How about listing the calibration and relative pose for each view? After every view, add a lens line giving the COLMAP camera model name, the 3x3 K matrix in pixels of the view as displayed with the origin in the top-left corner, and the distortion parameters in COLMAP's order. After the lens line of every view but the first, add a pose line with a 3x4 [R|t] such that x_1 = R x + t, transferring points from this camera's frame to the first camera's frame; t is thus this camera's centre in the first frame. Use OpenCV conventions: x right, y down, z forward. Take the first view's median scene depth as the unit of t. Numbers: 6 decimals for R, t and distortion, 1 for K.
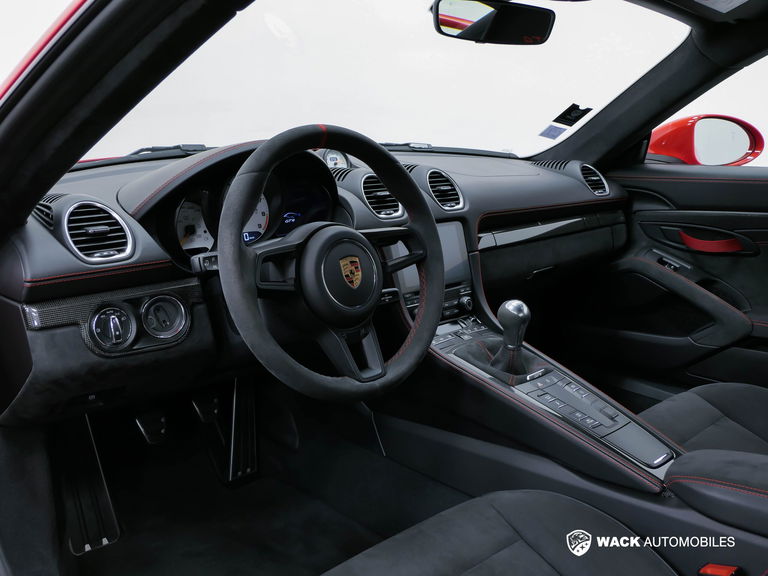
lens RADIAL K [[746.6, 0, 382.8], [0, 746.6, 284.9], [0, 0, 1]] dist [0.017640, 0.000000]
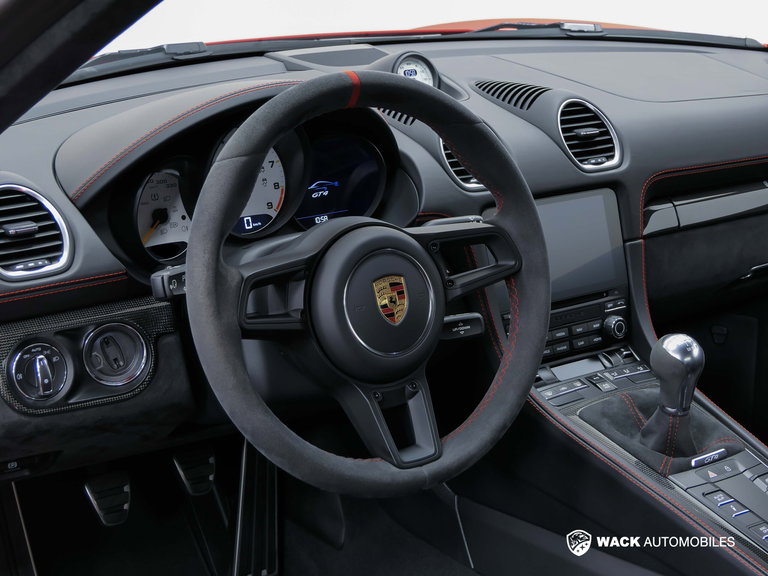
lens RADIAL K [[1437.6, 0, 384.4], [0, 1437.6, 289.3], [0, 0, 1]] dist [-0.005015, 0.000000]
pose [[0.990002, 0.036535, -0.136236, 0.109136], [-0.028452, 0.997743, 0.060818, -0.091443], [0.138151, -0.056333, 0.988808, -0.216933]]
